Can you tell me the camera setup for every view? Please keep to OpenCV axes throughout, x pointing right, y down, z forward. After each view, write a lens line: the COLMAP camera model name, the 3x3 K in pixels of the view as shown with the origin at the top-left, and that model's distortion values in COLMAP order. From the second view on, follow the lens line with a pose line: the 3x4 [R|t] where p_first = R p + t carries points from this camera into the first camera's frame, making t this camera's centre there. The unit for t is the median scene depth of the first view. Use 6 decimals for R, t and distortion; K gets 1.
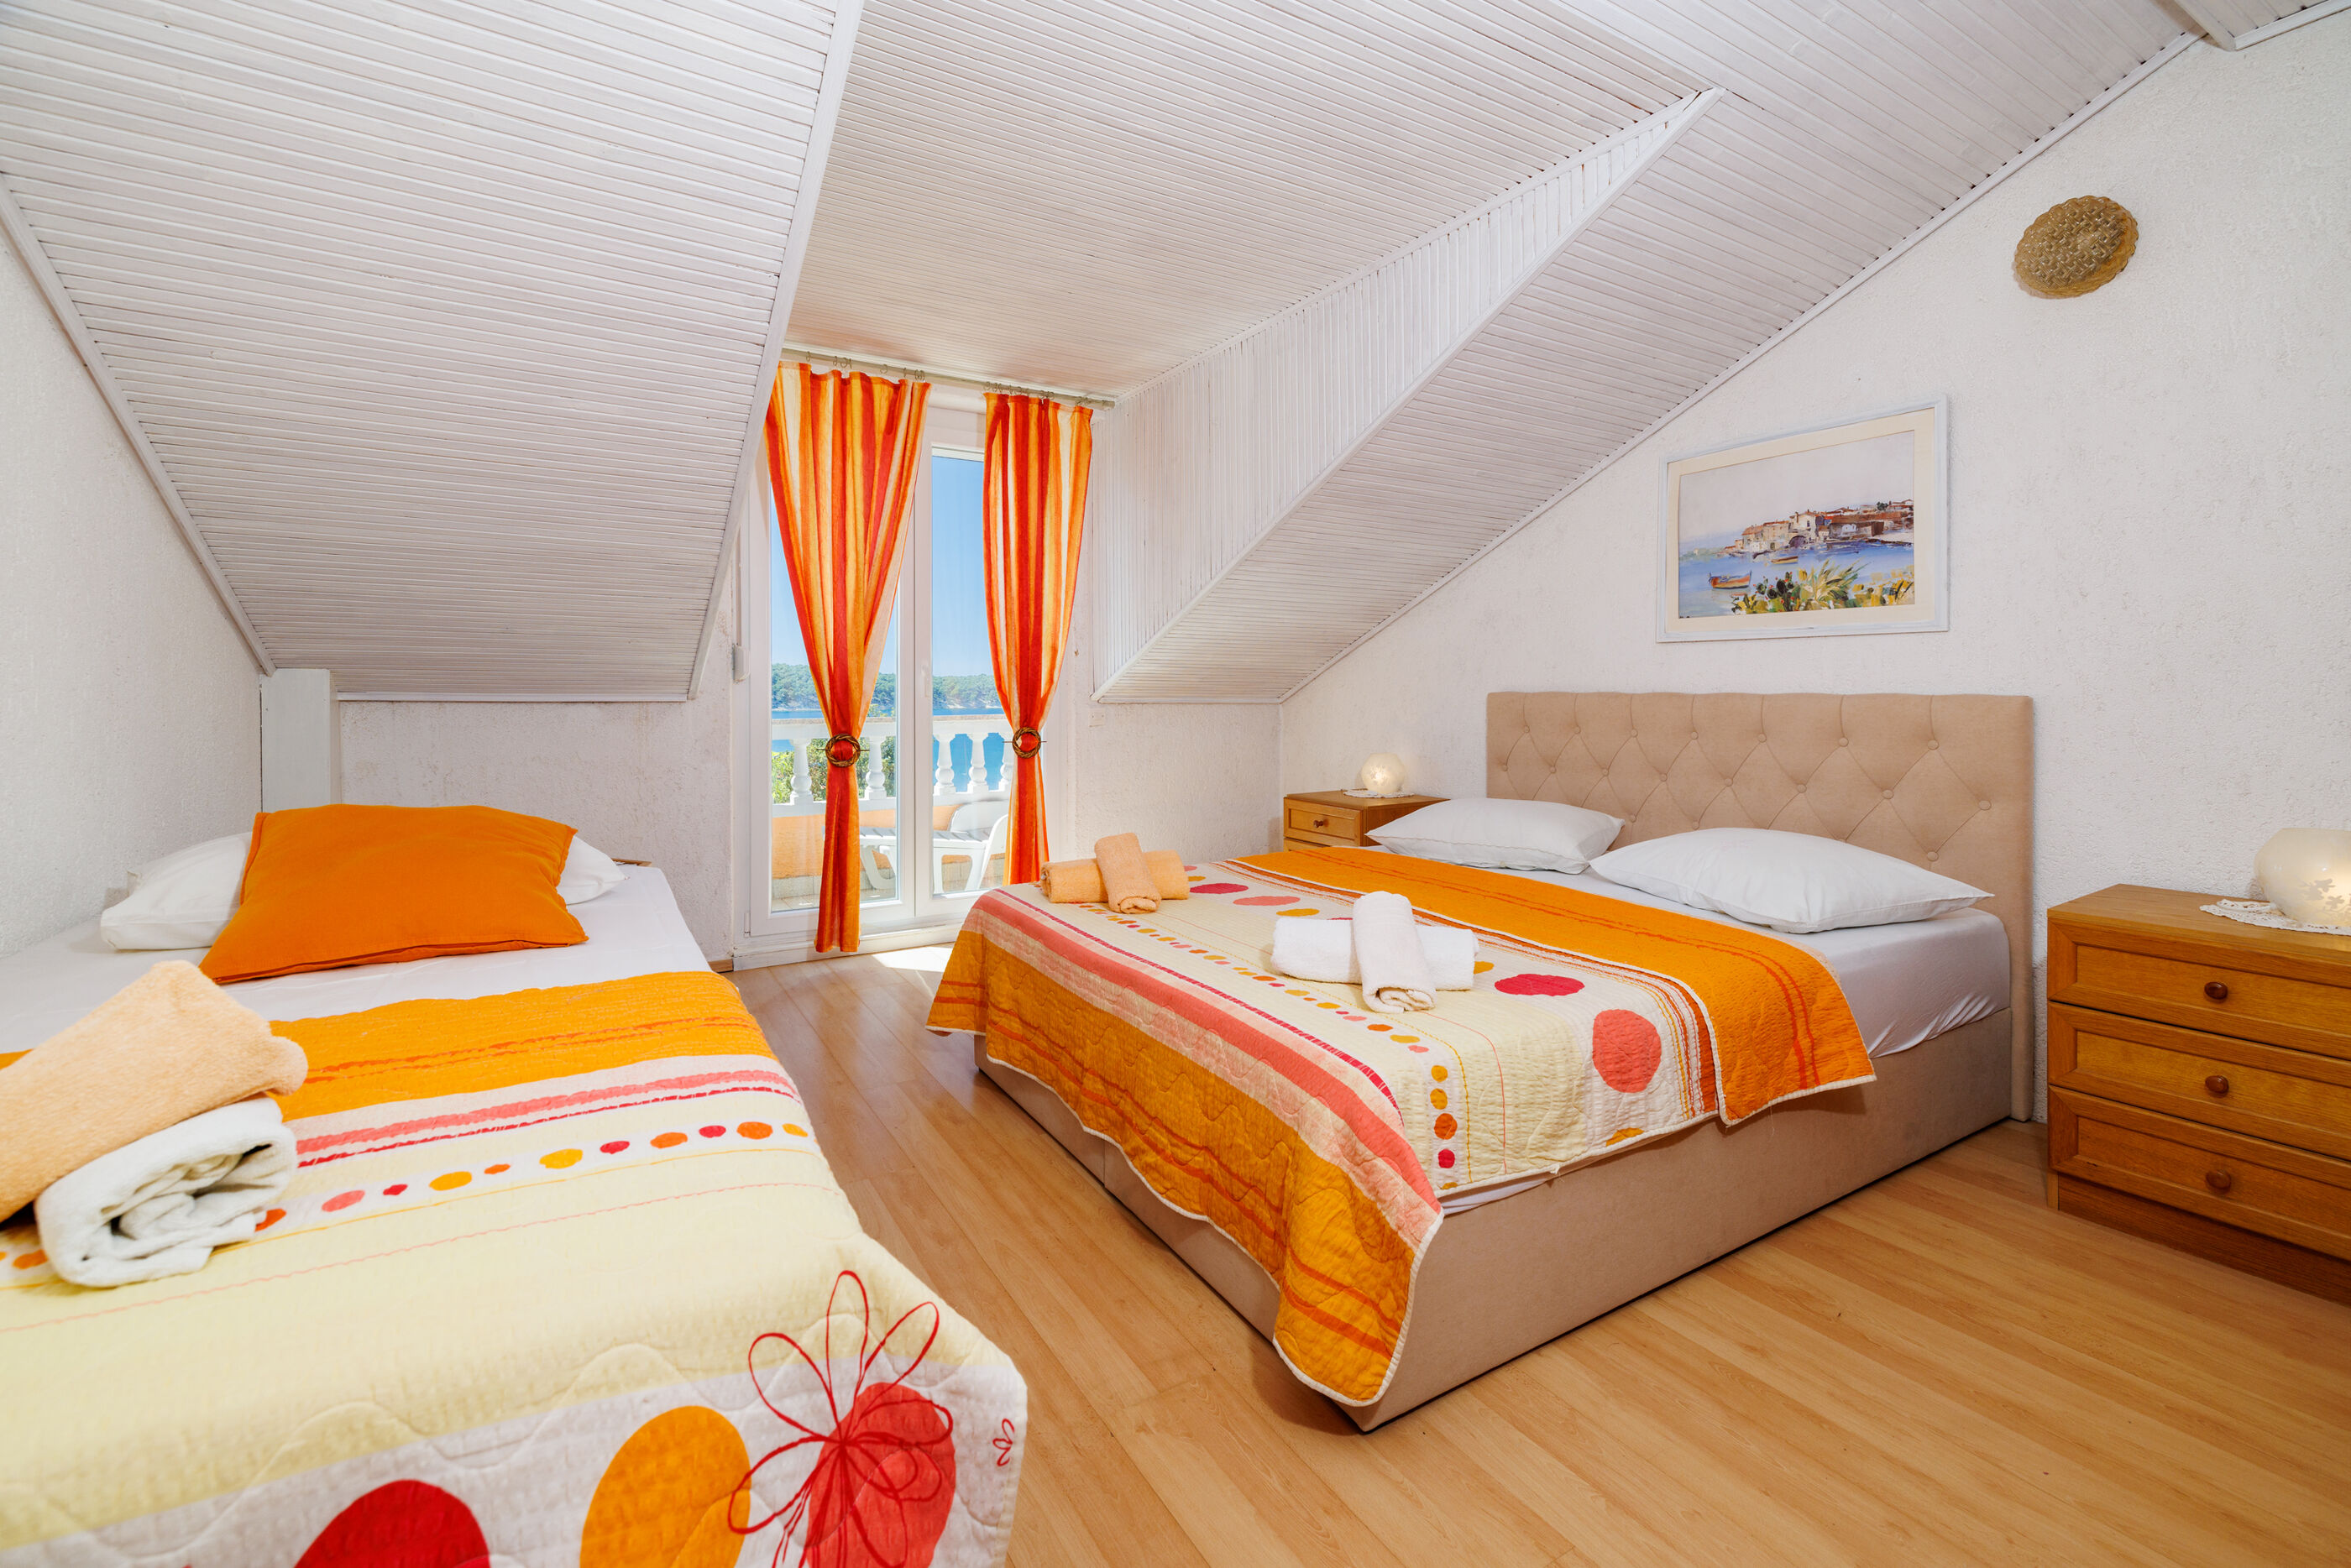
lens RADIAL K [[1026.4, 0, 1160.1], [0, 1026.4, 721.5], [0, 0, 1]] dist [0.003040, 0.000304]
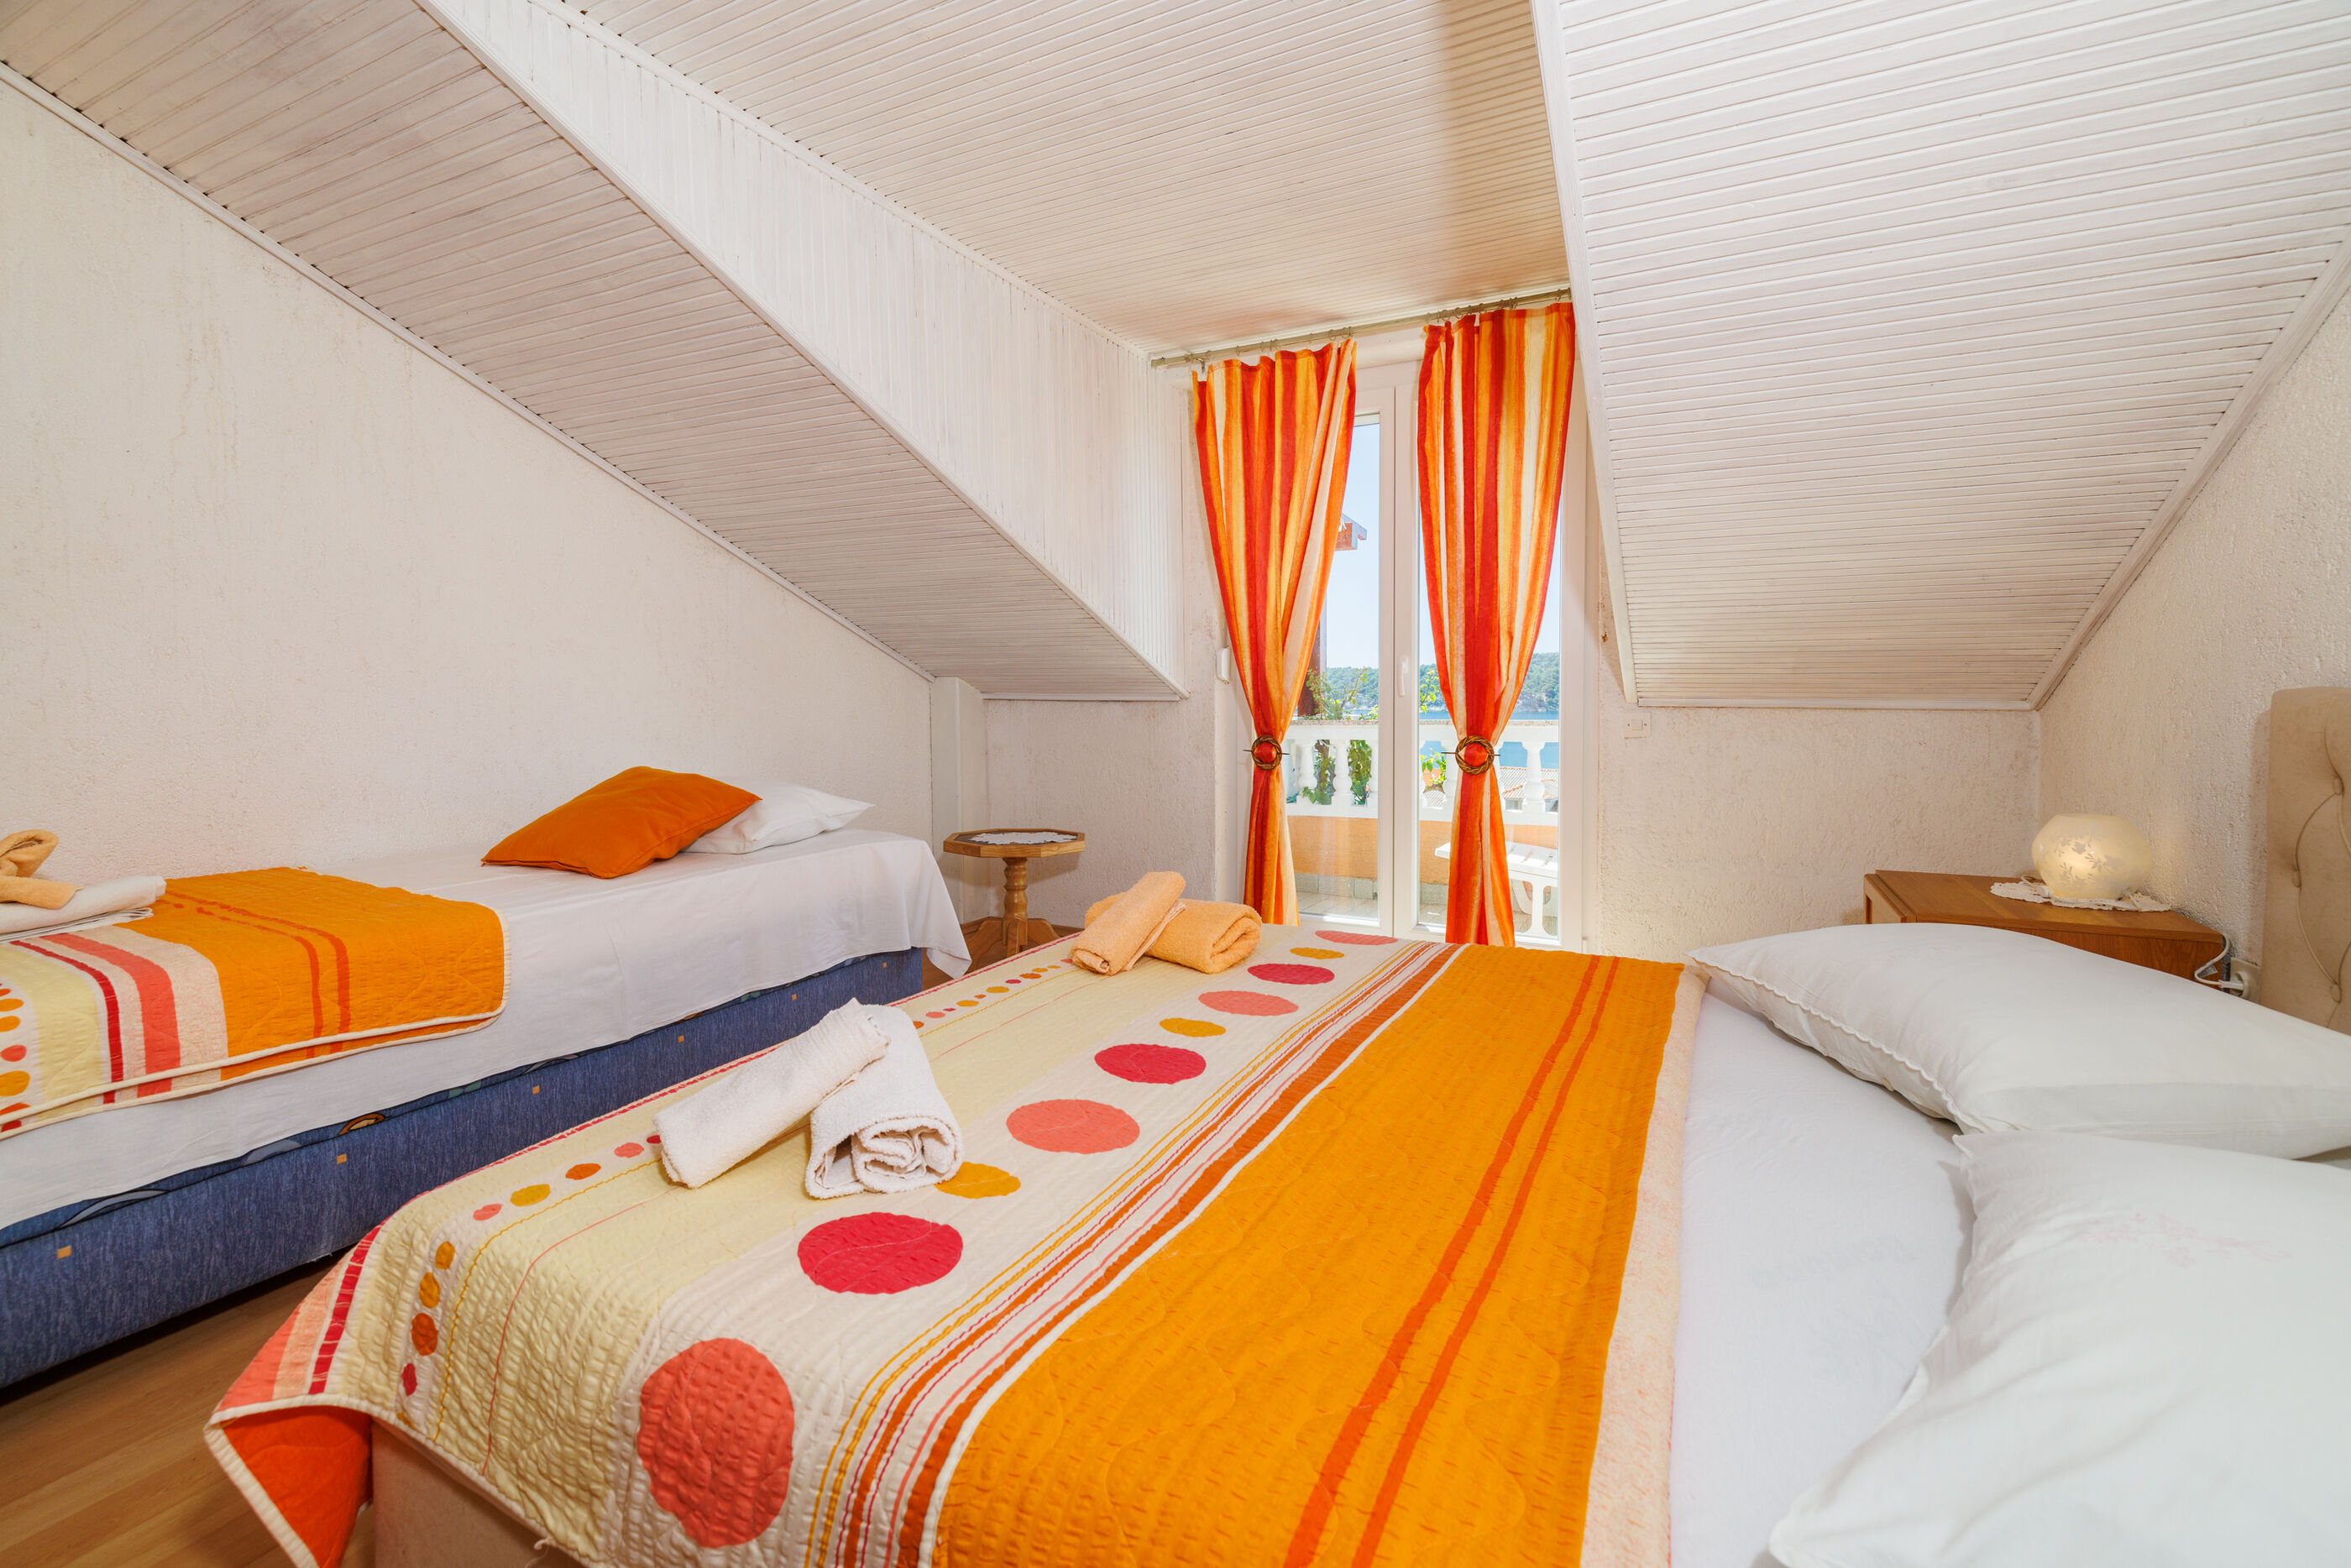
lens RADIAL K [[1026.4, 0, 1160.1], [0, 1026.4, 721.5], [0, 0, 1]] dist [0.003040, 0.000304]
pose [[0.533088, 0.022232, -0.845767, 0.434386], [-0.021486, 0.999688, 0.012735, -0.010806], [0.845787, 0.011383, 0.533400, 0.395496]]
